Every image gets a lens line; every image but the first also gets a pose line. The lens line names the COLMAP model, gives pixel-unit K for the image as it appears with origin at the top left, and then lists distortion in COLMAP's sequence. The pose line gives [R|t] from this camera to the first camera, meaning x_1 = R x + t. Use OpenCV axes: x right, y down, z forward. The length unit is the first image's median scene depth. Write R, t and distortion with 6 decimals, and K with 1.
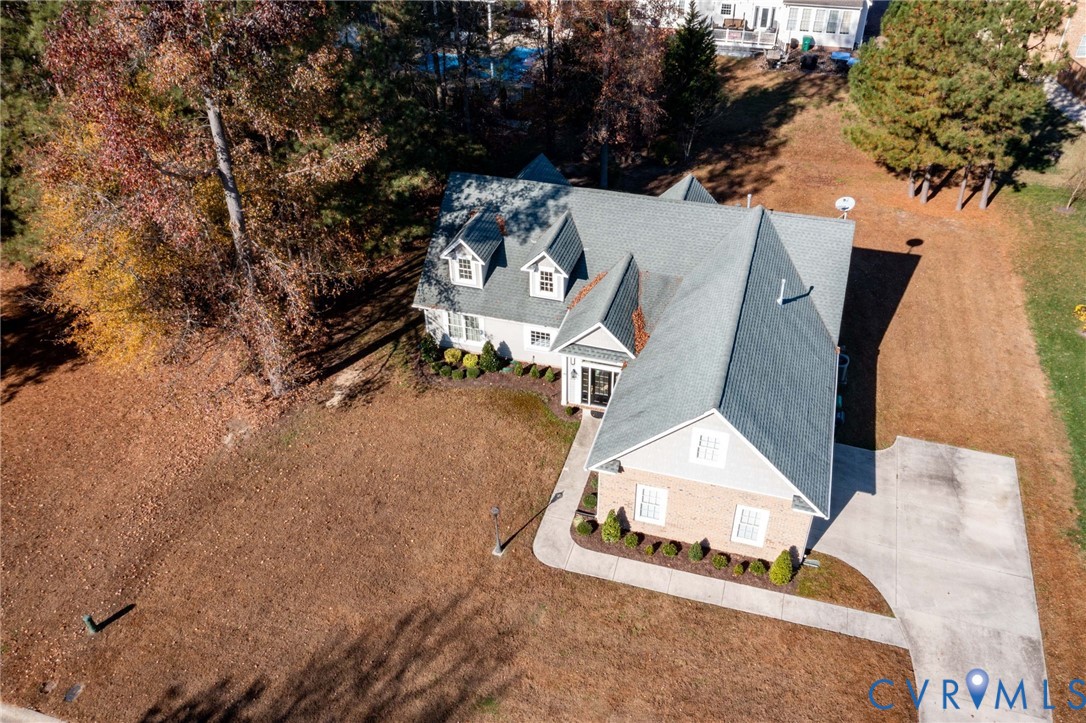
lens RADIAL K [[866.5, 0, 539.2], [0, 866.5, 361.2], [0, 0, 1]] dist [-0.007720, 0.021425]
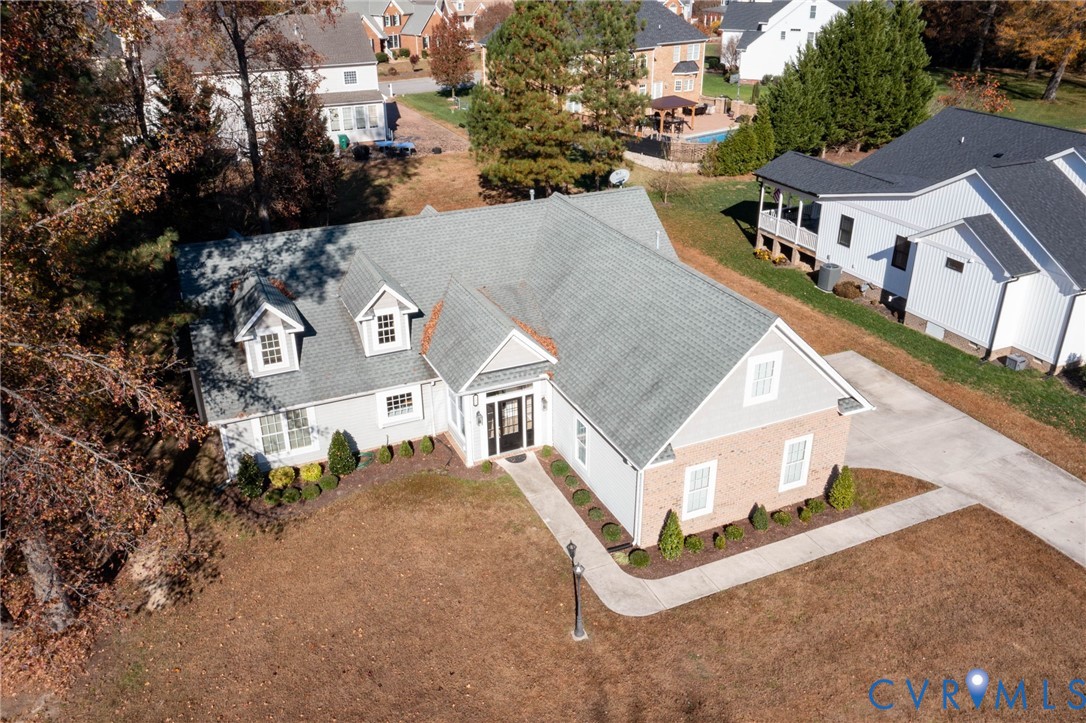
lens RADIAL K [[866.5, 0, 543.1], [0, 866.5, 361.9], [0, 0, 1]] dist [-0.007720, 0.021425]
pose [[0.752775, -0.281778, 0.594921, -0.356883], [0.397283, 0.915077, -0.069281, 0.044227], [-0.524877, 0.288505, 0.800793, 0.321525]]
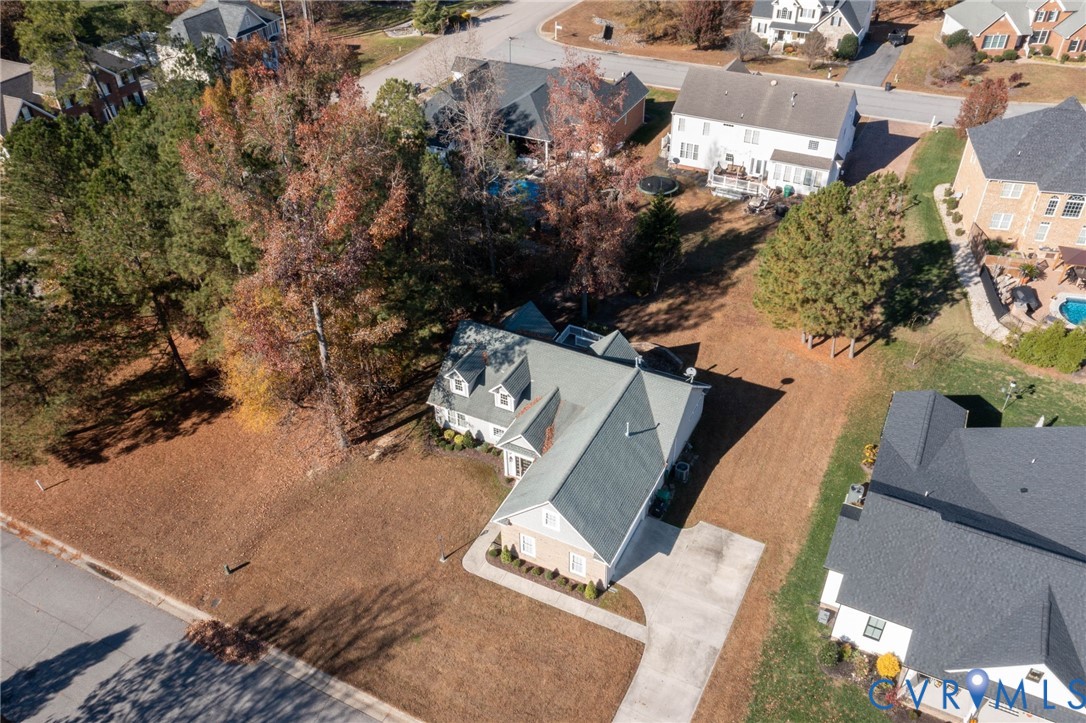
lens RADIAL K [[866.5, 0, 540.2], [0, 866.5, 363.2], [0, 0, 1]] dist [-0.007720, 0.021425]
pose [[0.985662, 0.102777, -0.133820, 0.291795], [-0.101680, 0.994704, 0.015021, -0.194347], [0.134655, -0.001199, 0.990892, -0.626976]]
